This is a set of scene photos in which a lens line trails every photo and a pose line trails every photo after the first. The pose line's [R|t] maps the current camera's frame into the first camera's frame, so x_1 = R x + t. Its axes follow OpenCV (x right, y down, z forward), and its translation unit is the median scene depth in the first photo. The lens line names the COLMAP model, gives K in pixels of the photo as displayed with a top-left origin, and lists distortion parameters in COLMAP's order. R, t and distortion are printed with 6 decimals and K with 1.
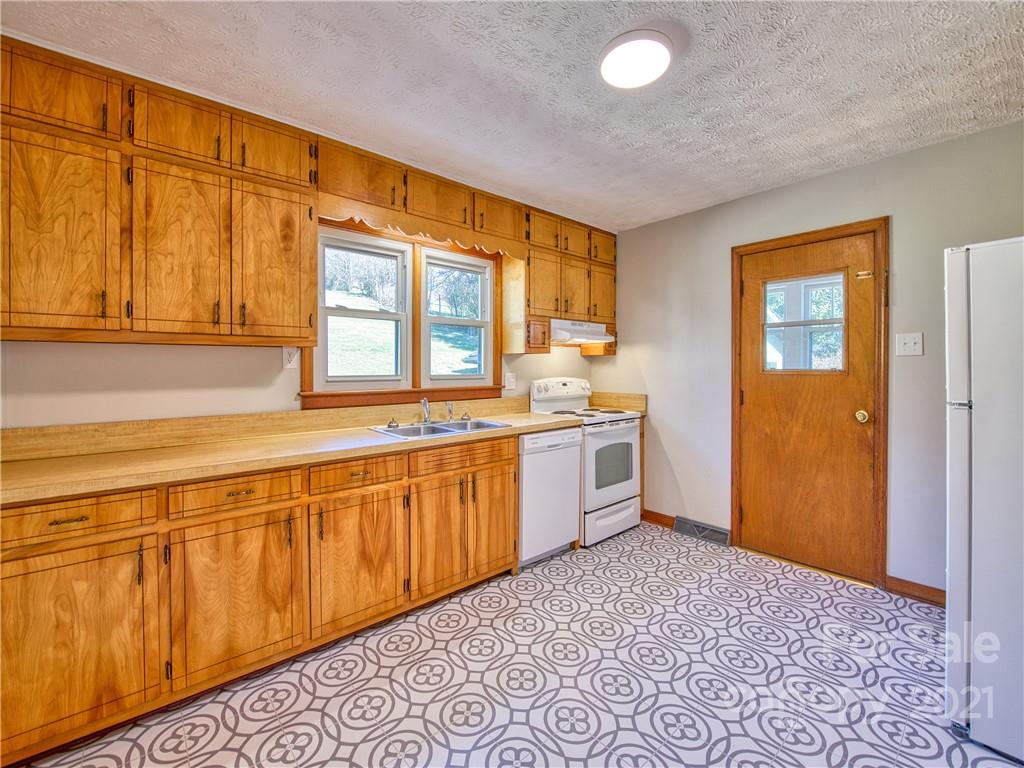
lens RADIAL K [[432.5, 0, 500.9], [0, 432.5, 370.6], [0, 0, 1]] dist [-0.015446, -0.001040]
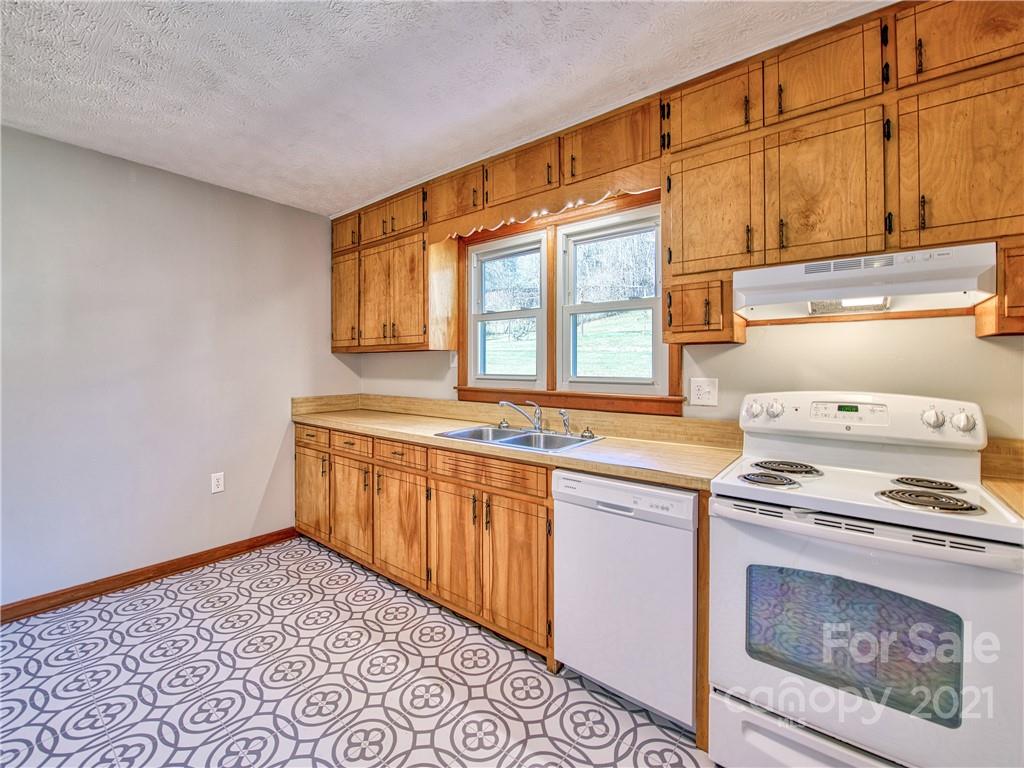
lens RADIAL K [[418.6, 0, 509.3], [0, 418.6, 367.4], [0, 0, 1]] dist [-0.015263, -0.002163]
pose [[0.210627, 0.001769, -0.977565, 0.712134], [-0.016132, 0.999868, -0.001666, -0.004210], [0.977433, 0.016121, 0.210628, 0.852822]]
